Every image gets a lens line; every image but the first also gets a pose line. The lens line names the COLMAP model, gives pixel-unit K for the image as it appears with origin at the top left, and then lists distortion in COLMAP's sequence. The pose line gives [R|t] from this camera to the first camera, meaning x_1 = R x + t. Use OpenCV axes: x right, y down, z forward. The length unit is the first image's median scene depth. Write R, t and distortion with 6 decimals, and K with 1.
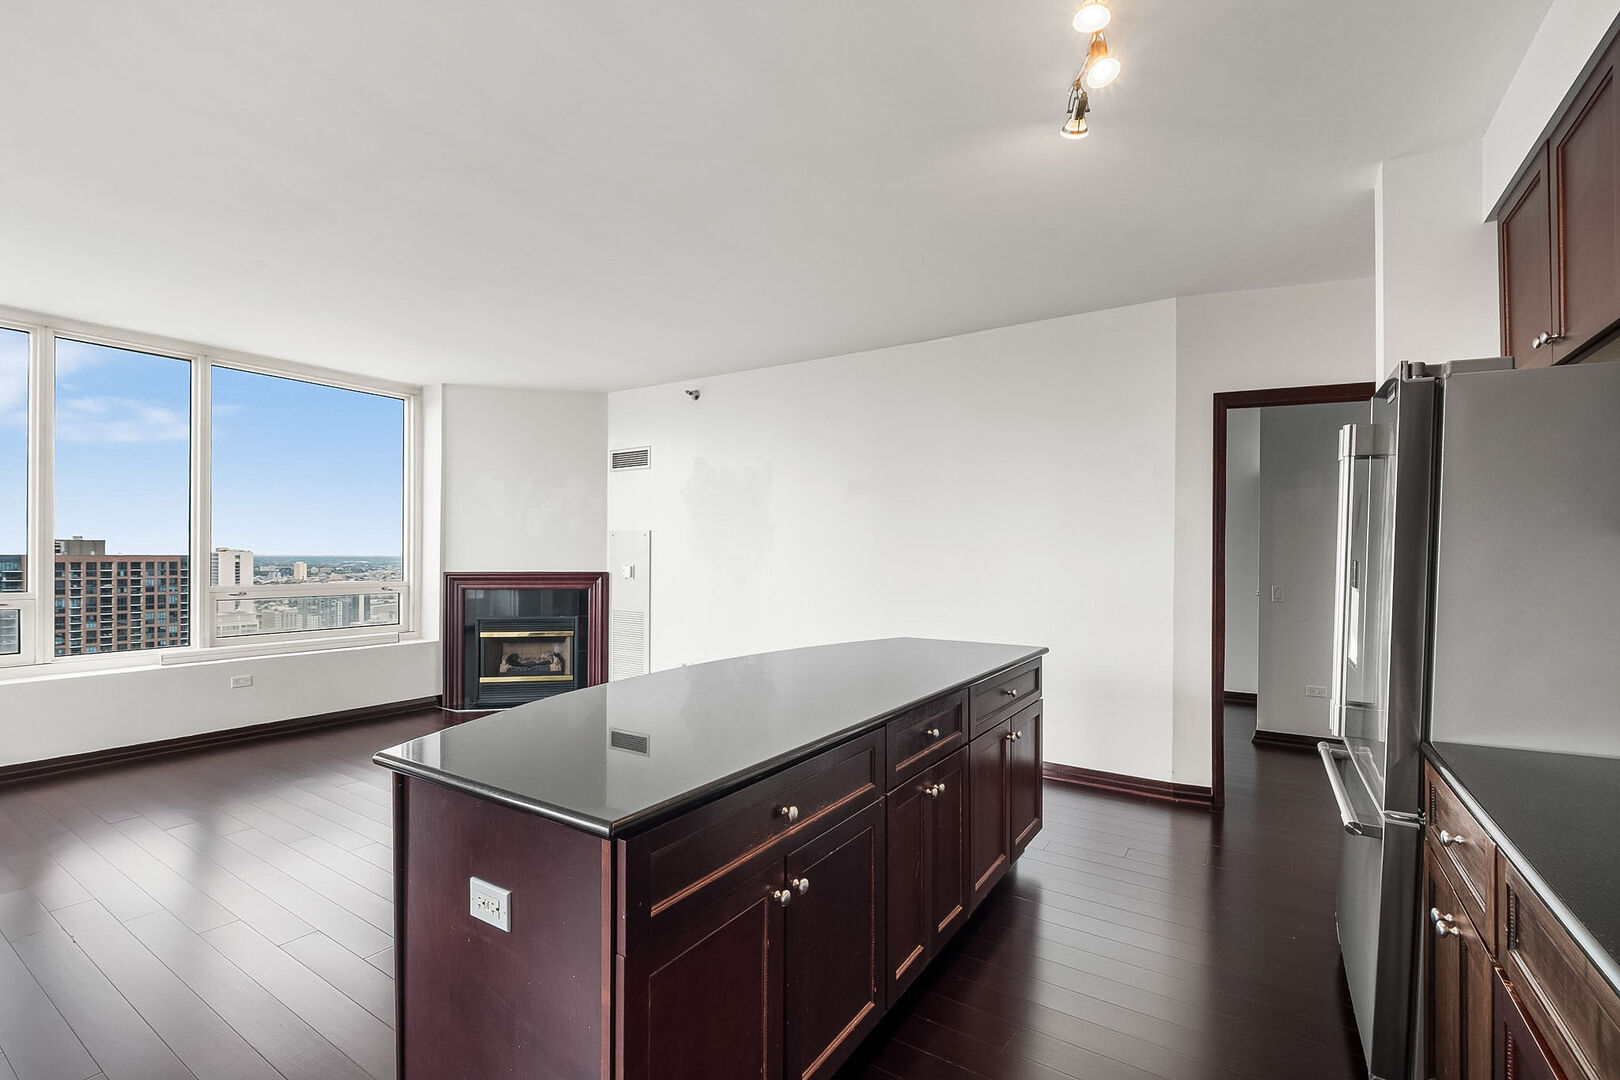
lens RADIAL K [[720.3, 0, 806.6], [0, 720.3, 553.0], [0, 0, 1]] dist [-0.000332, 0.000016]
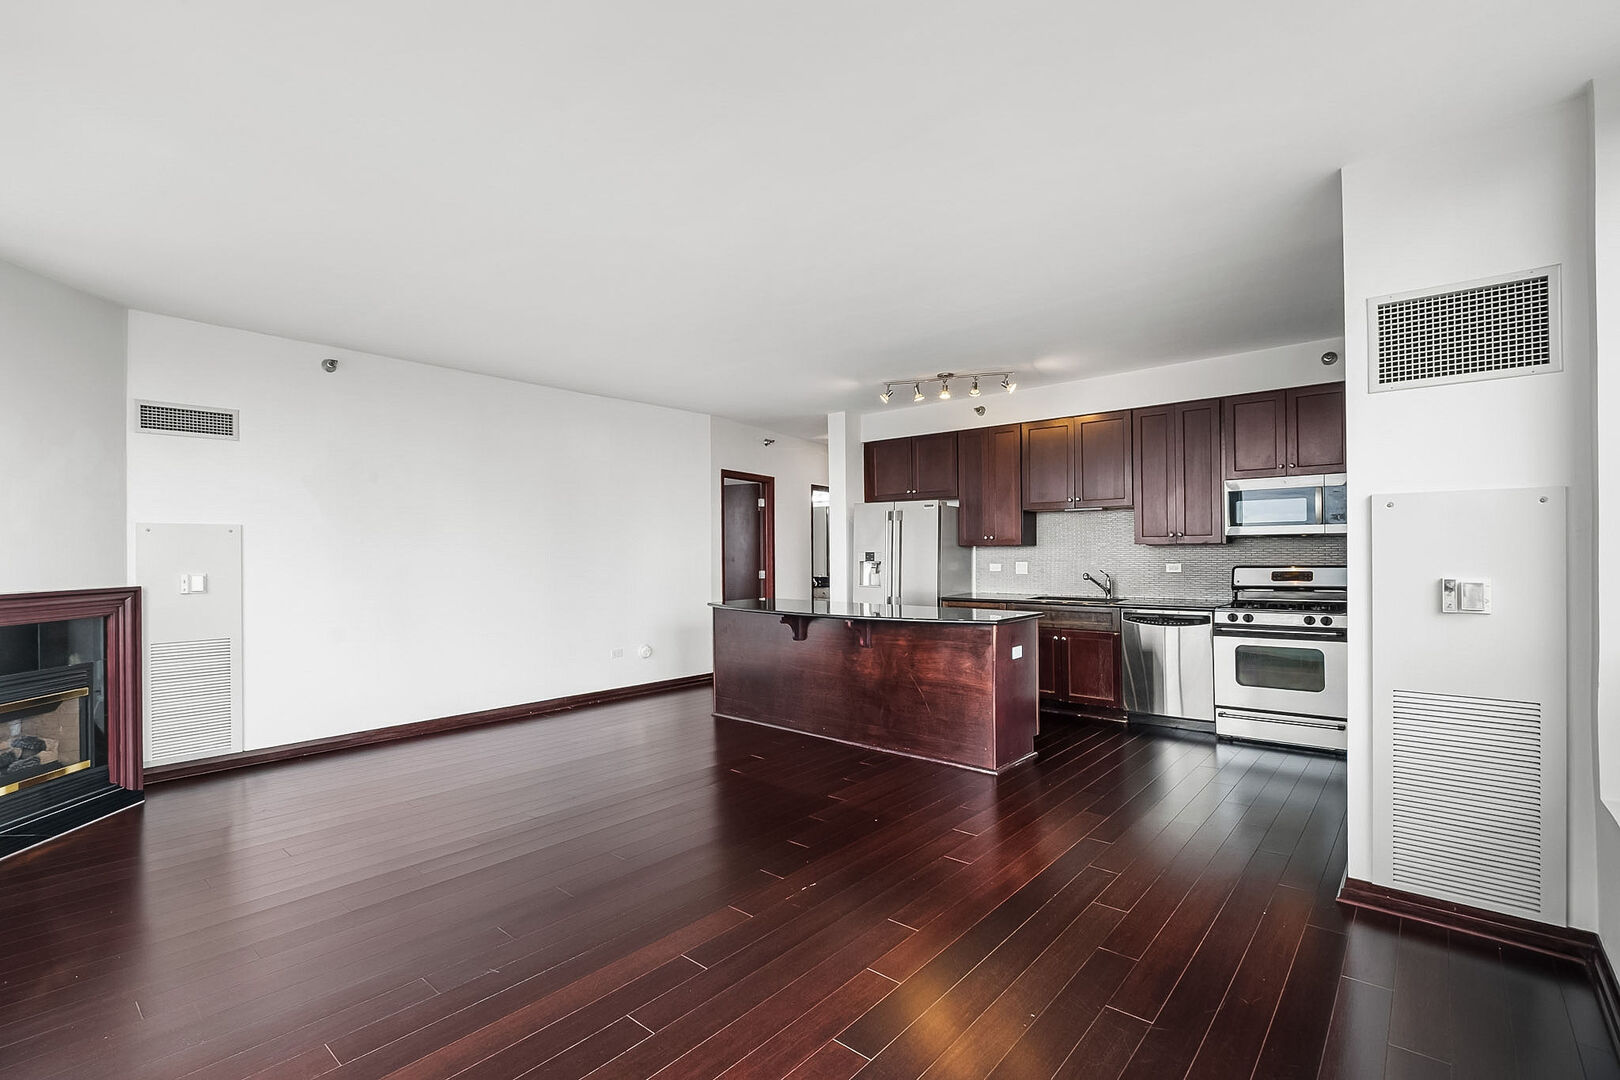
lens RADIAL K [[720.3, 0, 806.6], [0, 720.3, 553.0], [0, 0, 1]] dist [-0.000332, 0.000016]
pose [[0.145039, -0.008730, 0.989387, -0.834645], [0.003140, 0.999960, 0.008363, -0.007115], [-0.989421, 0.001894, 0.145060, 0.312681]]
